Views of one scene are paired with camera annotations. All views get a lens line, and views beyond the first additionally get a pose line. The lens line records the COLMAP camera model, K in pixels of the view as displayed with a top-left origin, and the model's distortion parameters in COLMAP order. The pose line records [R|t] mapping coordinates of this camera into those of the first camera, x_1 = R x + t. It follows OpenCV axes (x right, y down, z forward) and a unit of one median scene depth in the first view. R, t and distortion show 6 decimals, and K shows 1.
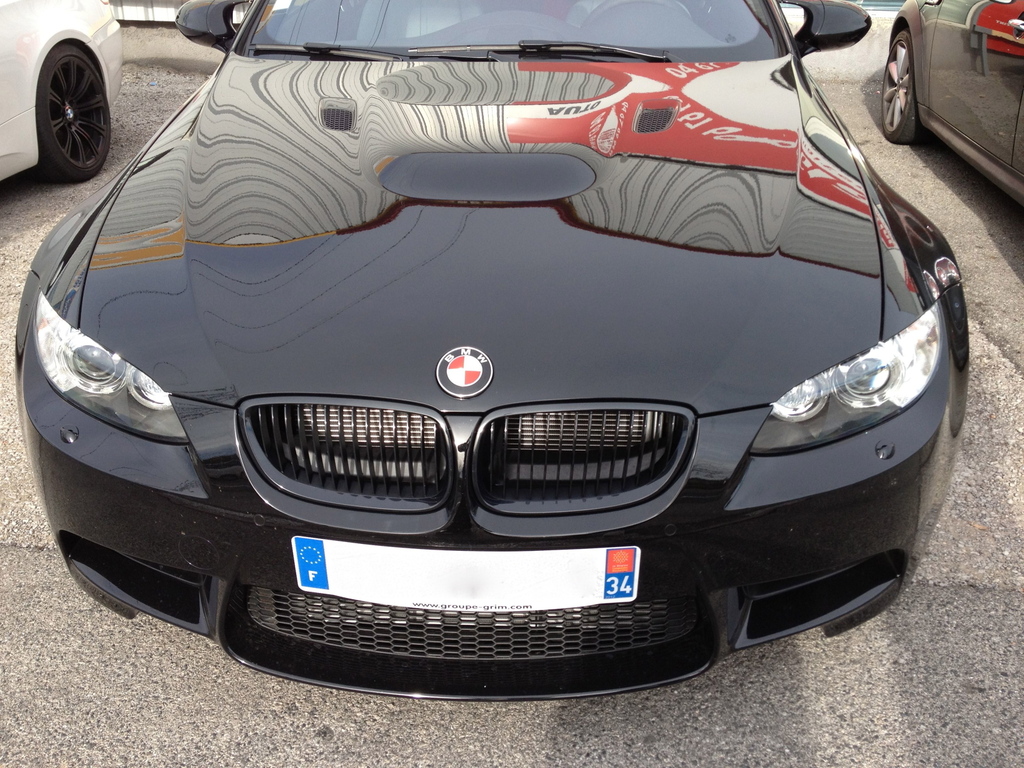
lens RADIAL K [[960.1, 0, 514.5], [0, 960.1, 380.1], [0, 0, 1]] dist [0.081707, -0.135026]
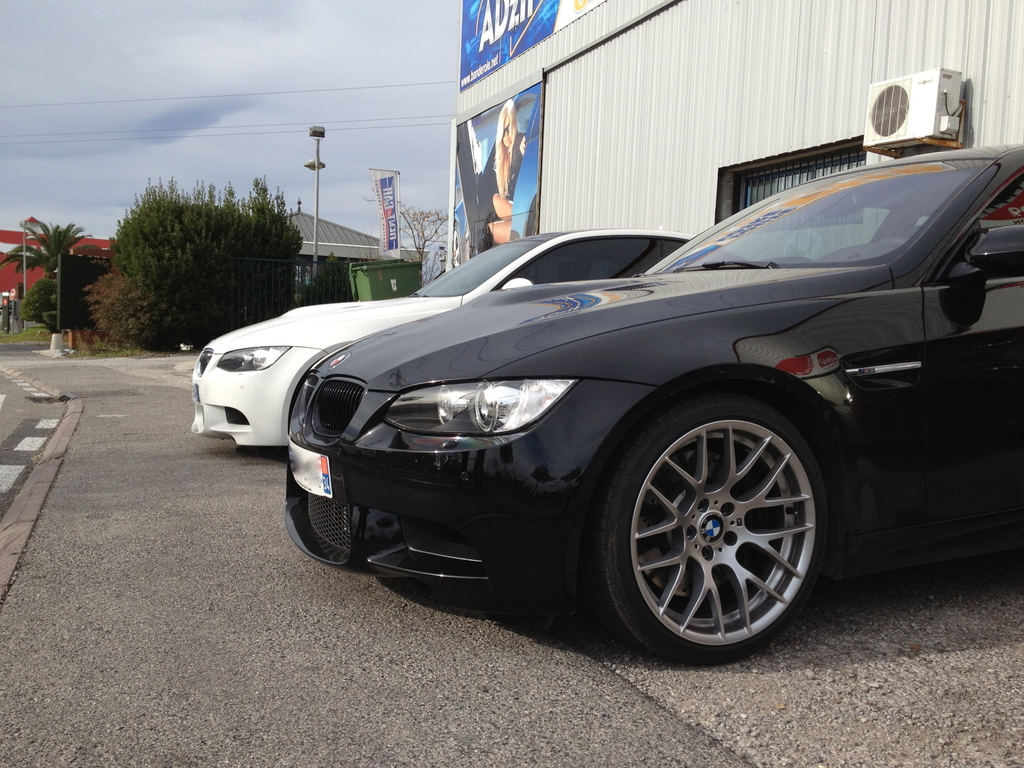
lens RADIAL K [[959.1, 0, 514.5], [0, 959.1, 381.7], [0, 0, 1]] dist [0.103078, -0.195234]
pose [[0.452751, 0.054910, -0.889945, 1.553821], [-0.393884, 0.907750, -0.144377, 0.141776], [0.799920, 0.415902, 0.432613, 0.387361]]
